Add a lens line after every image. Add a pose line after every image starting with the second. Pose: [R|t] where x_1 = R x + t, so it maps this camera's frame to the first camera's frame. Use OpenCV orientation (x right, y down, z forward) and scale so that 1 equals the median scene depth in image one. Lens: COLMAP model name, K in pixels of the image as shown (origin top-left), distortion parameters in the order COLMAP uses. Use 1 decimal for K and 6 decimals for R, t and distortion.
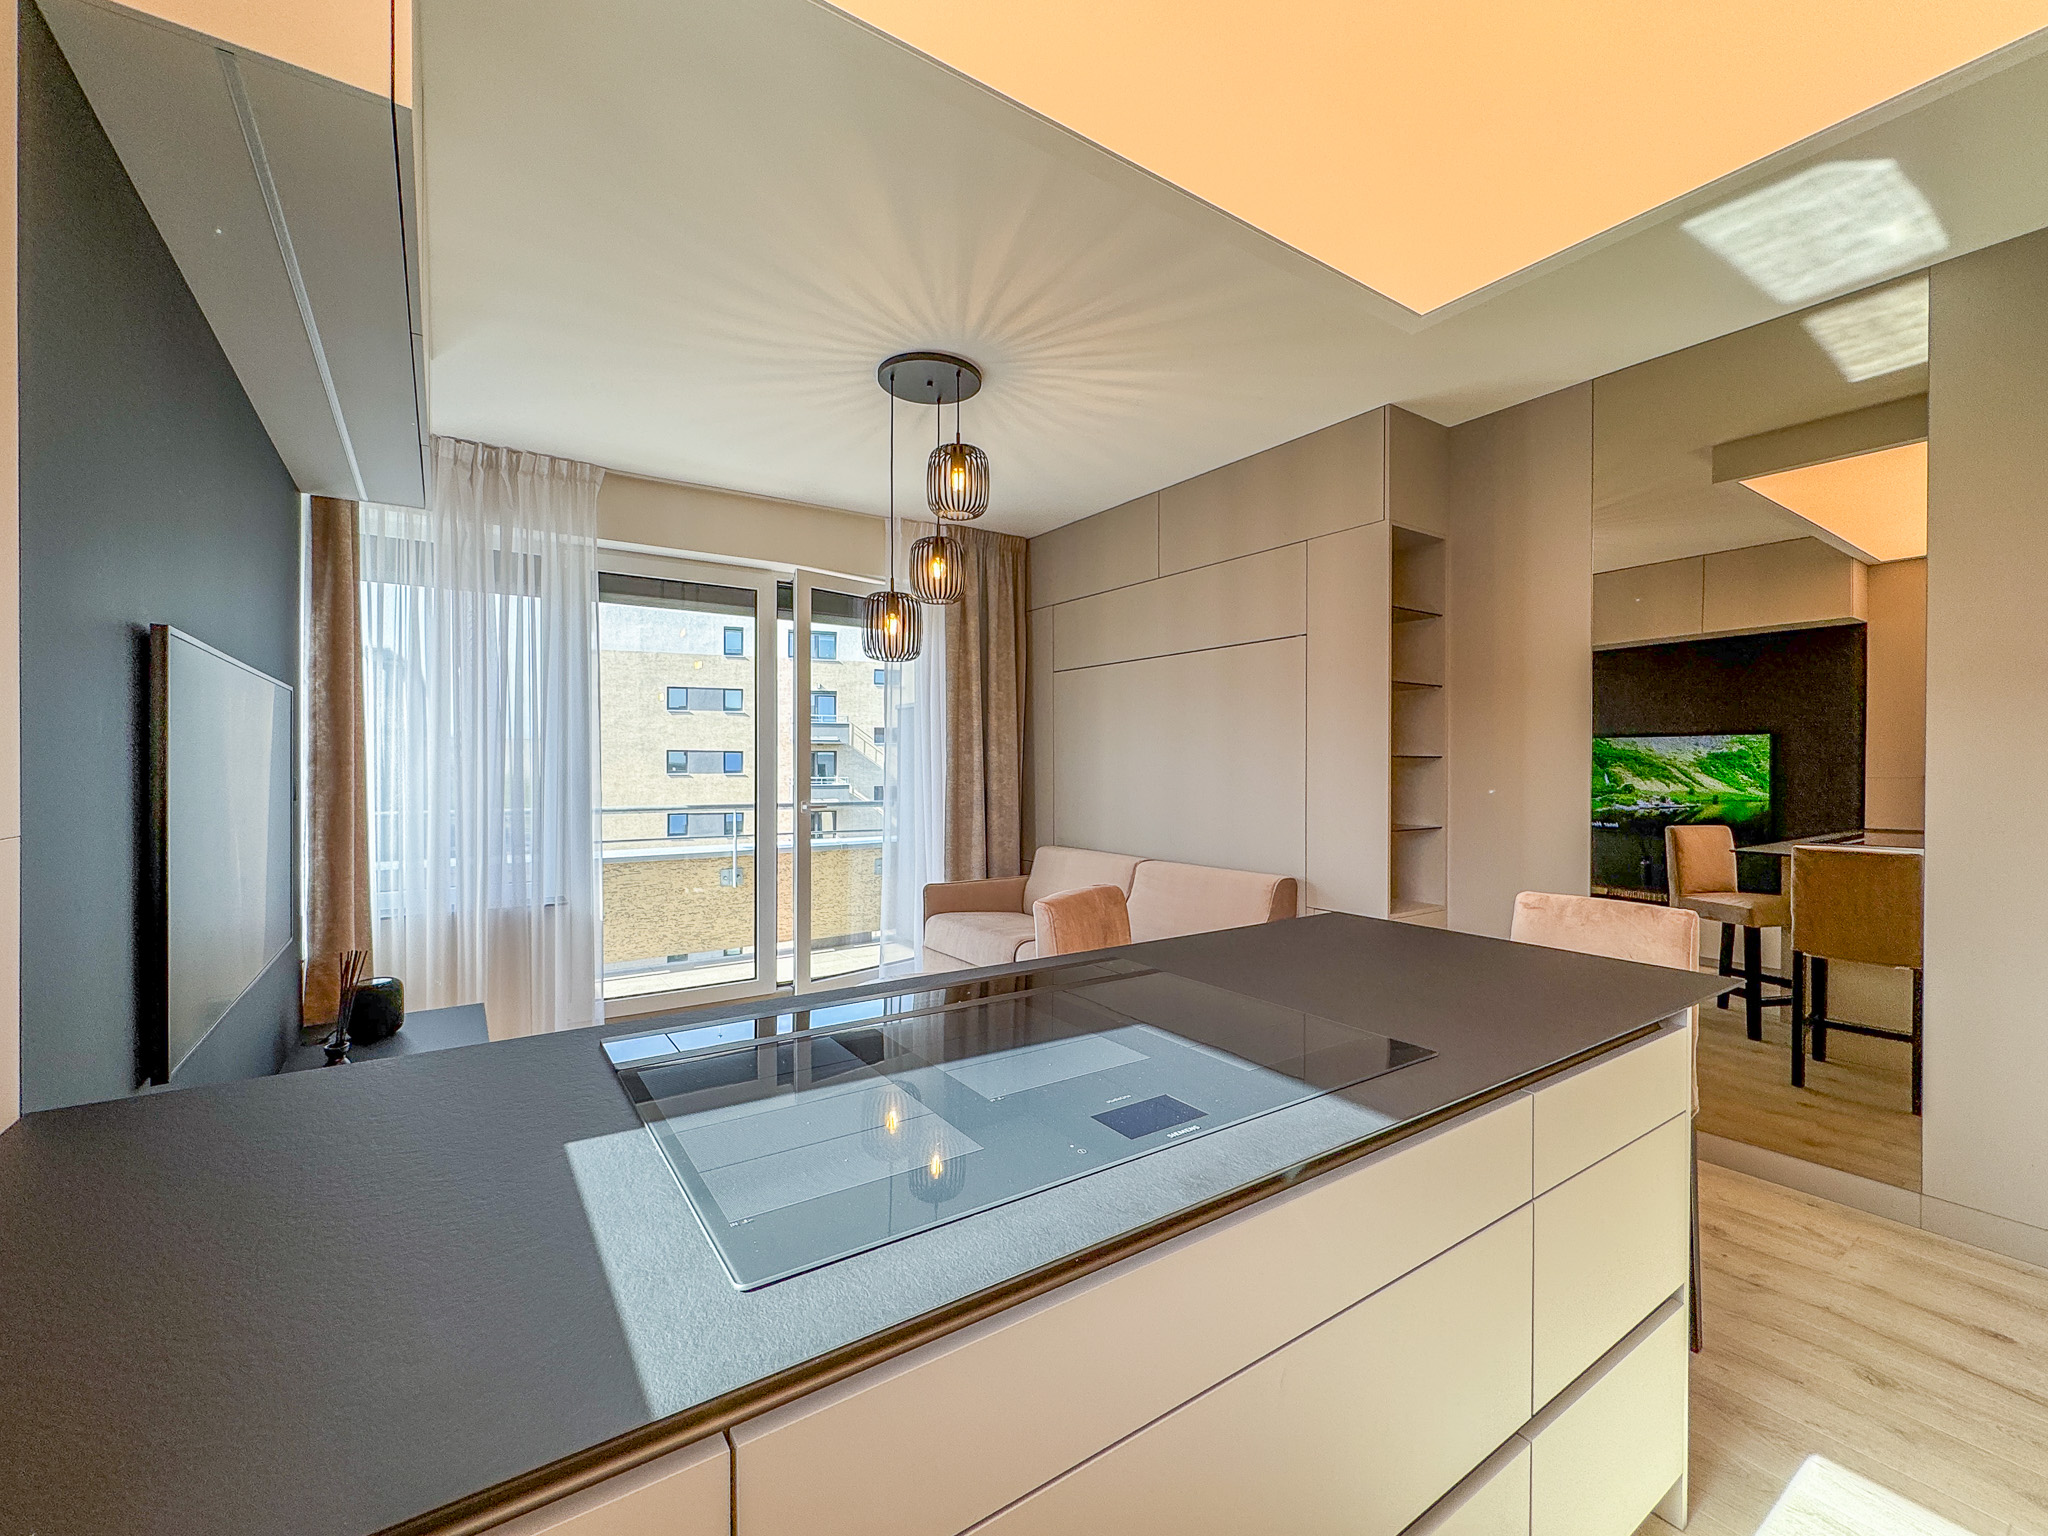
lens RADIAL K [[841.2, 0, 1078.4], [0, 841.2, 768.3], [0, 0, 1]] dist [-0.001760, -0.000020]
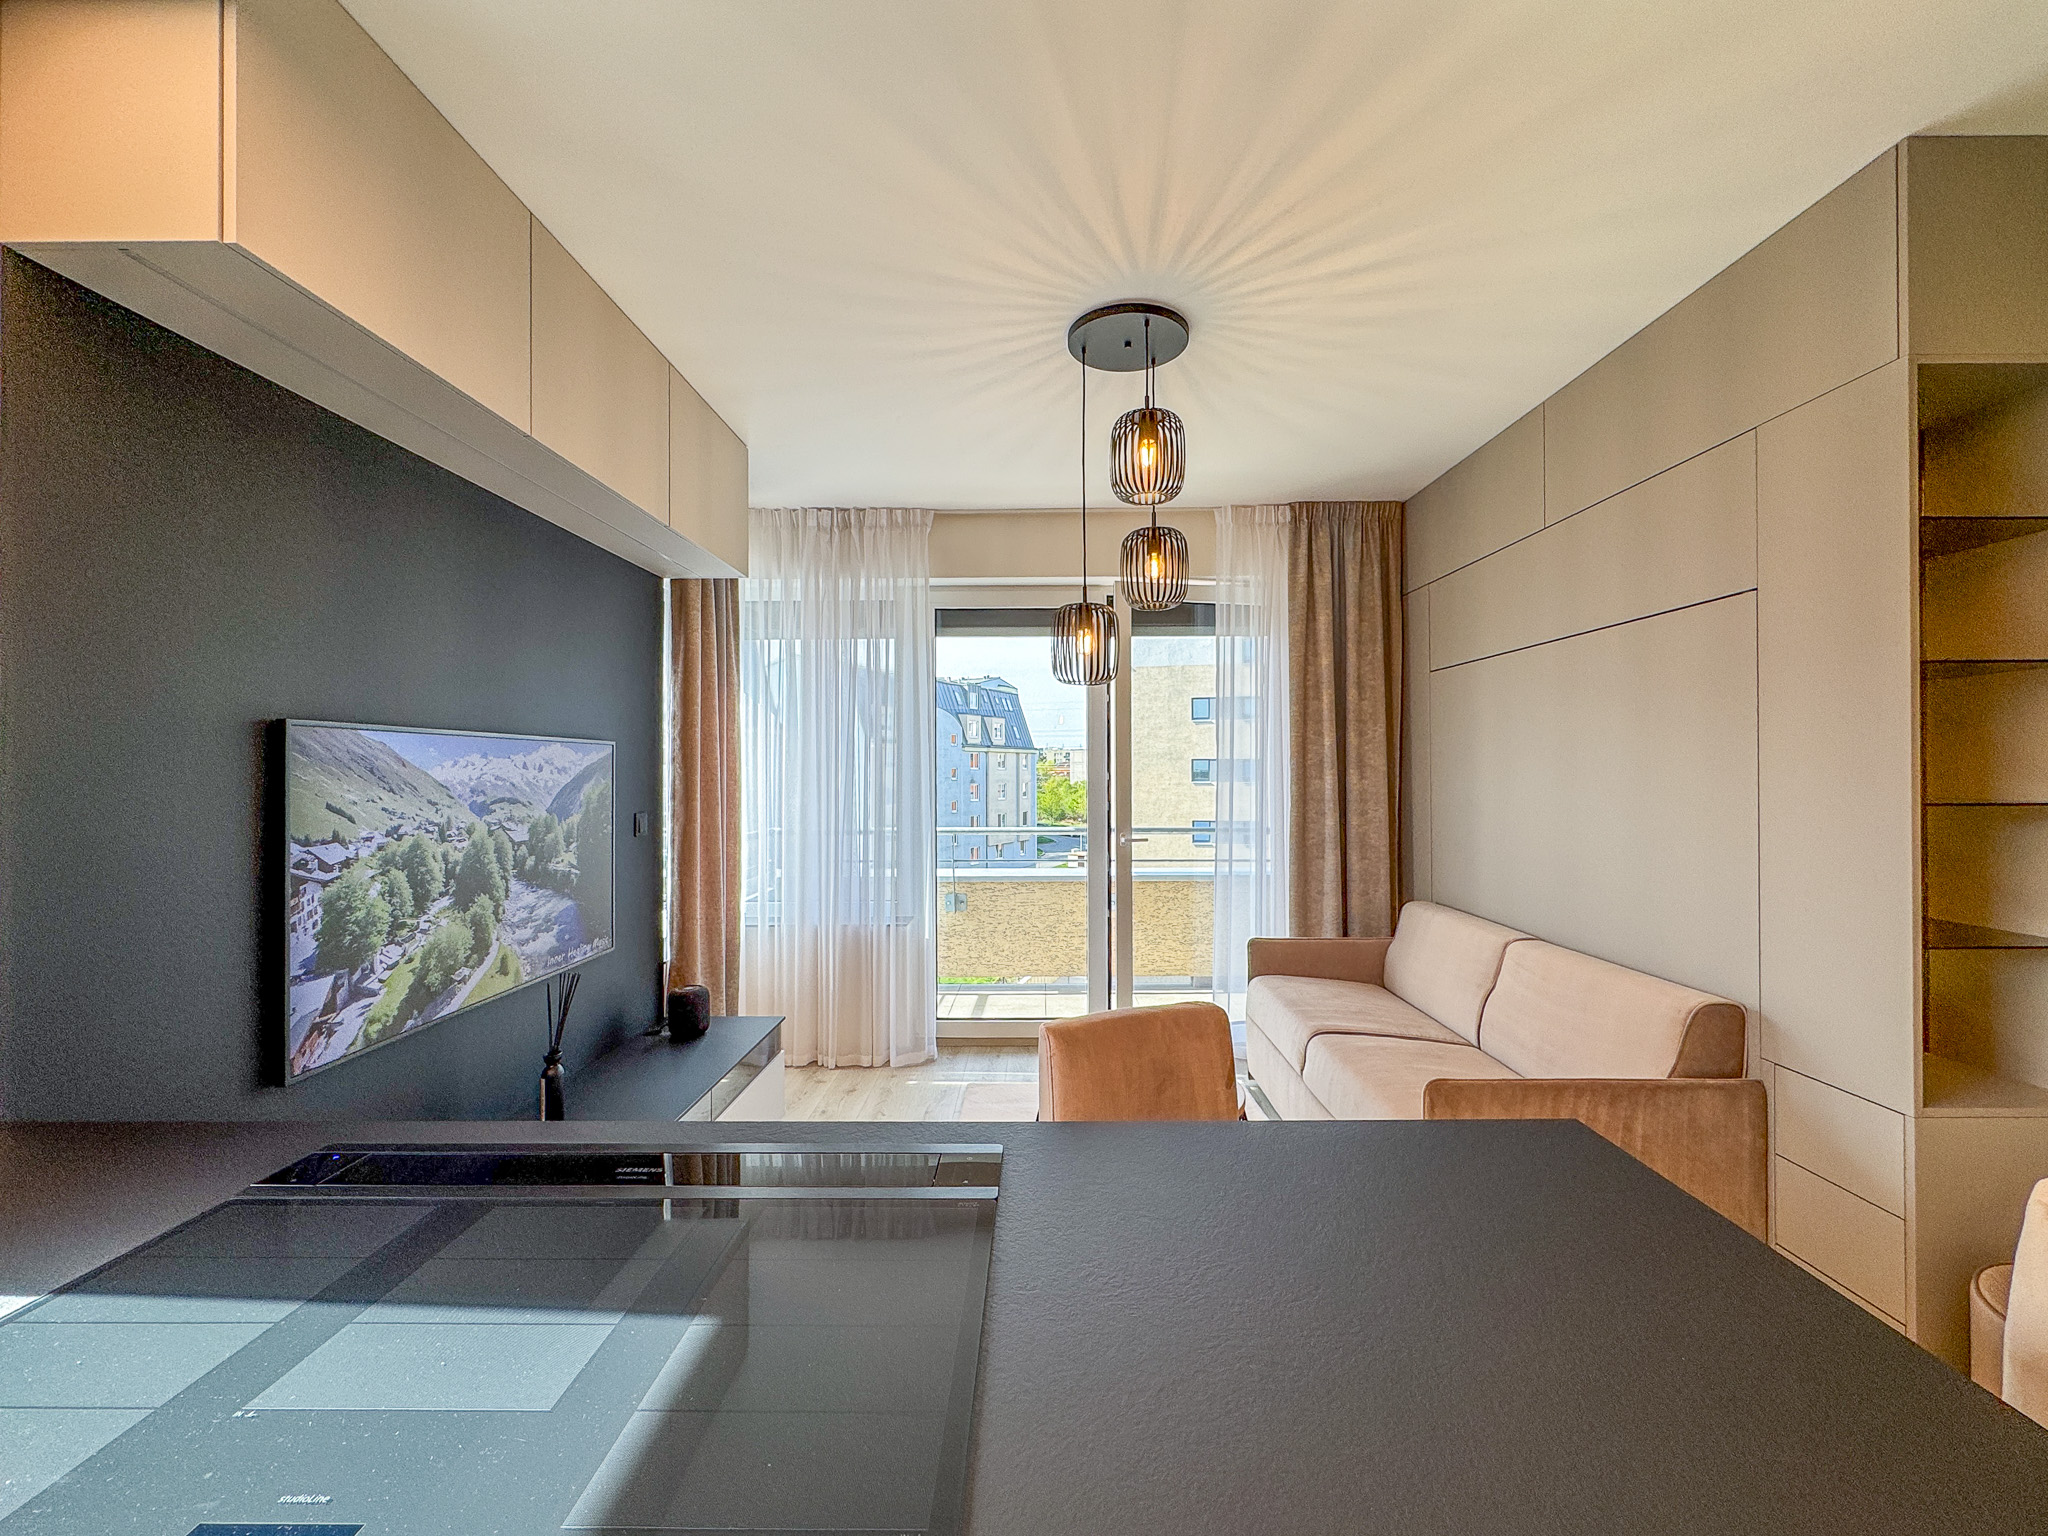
lens RADIAL K [[891.6, 0, 1067.5], [0, 891.6, 768.3], [0, 0, 1]] dist [-0.000080, 0.000350]
pose [[0.816798, -0.005534, -0.576897, 0.197131], [0.001790, 0.999973, -0.007058, -0.026947], [0.576920, 0.004733, 0.816787, 0.184043]]
